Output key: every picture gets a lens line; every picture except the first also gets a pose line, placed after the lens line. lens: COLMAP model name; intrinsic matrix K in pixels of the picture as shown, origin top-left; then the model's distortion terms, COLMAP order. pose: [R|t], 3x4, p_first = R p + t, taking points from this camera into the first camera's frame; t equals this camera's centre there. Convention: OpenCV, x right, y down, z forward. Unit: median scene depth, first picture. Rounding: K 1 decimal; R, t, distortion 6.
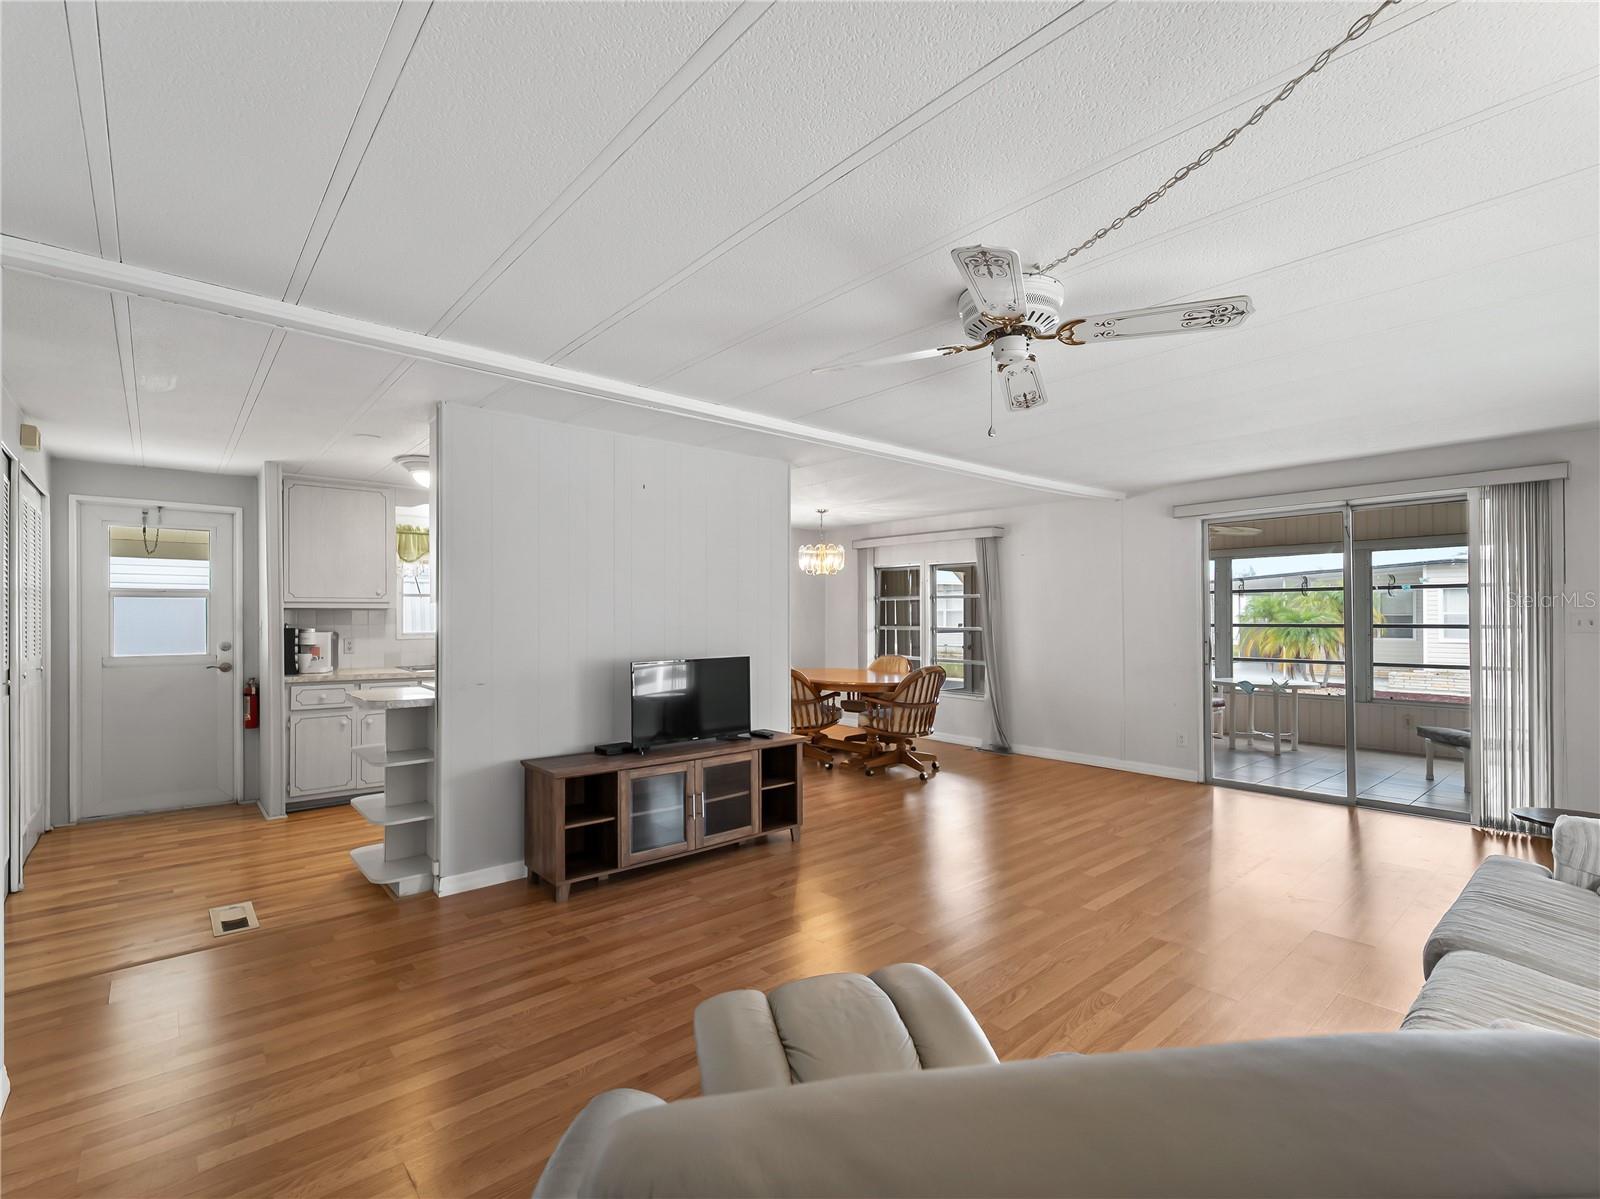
lens RADIAL K [[734.4, 0, 793.6], [0, 734.4, 610.4], [0, 0, 1]] dist [0.000935, -0.003805]
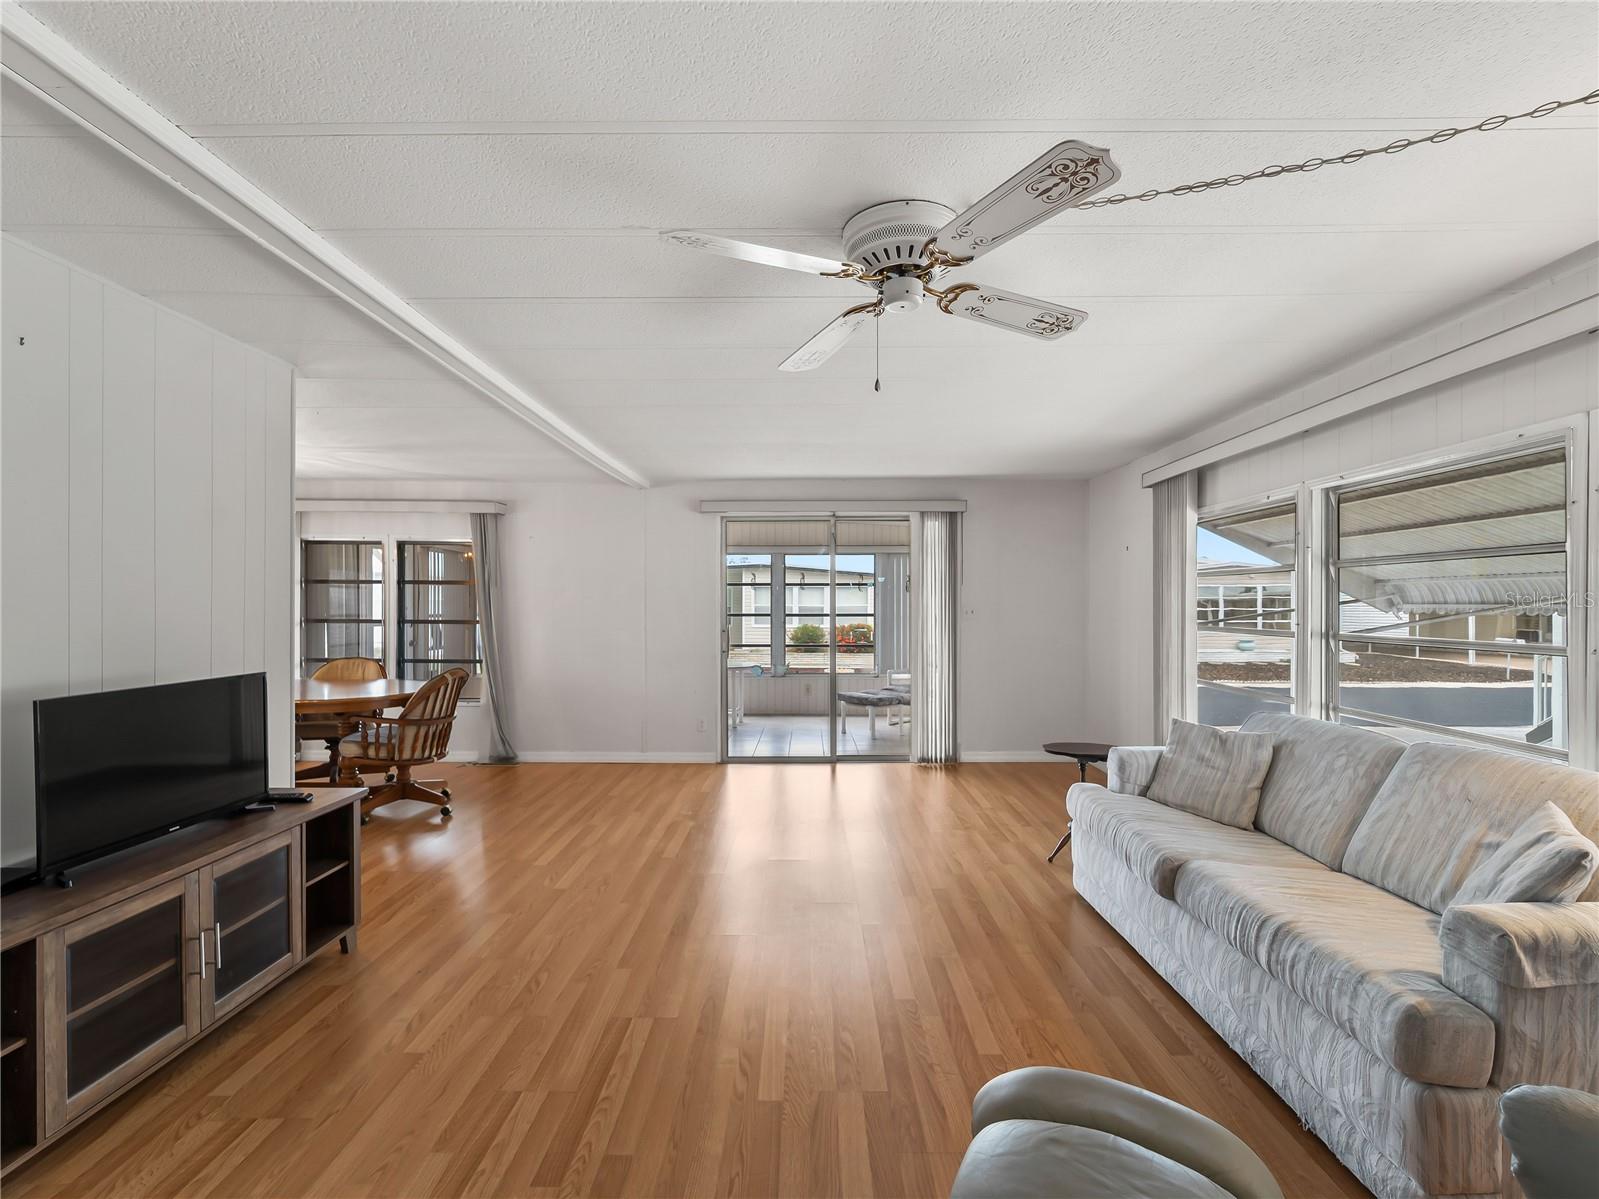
lens RADIAL K [[734.0, 0, 798.1], [0, 734.0, 607.8], [0, 0, 1]] dist [0.000935, -0.003805]
pose [[0.658344, 0.001649, 0.752715, -0.182879], [-0.008786, 0.999946, 0.005494, 0.002546], [-0.752666, -0.010230, 0.658324, 0.225390]]
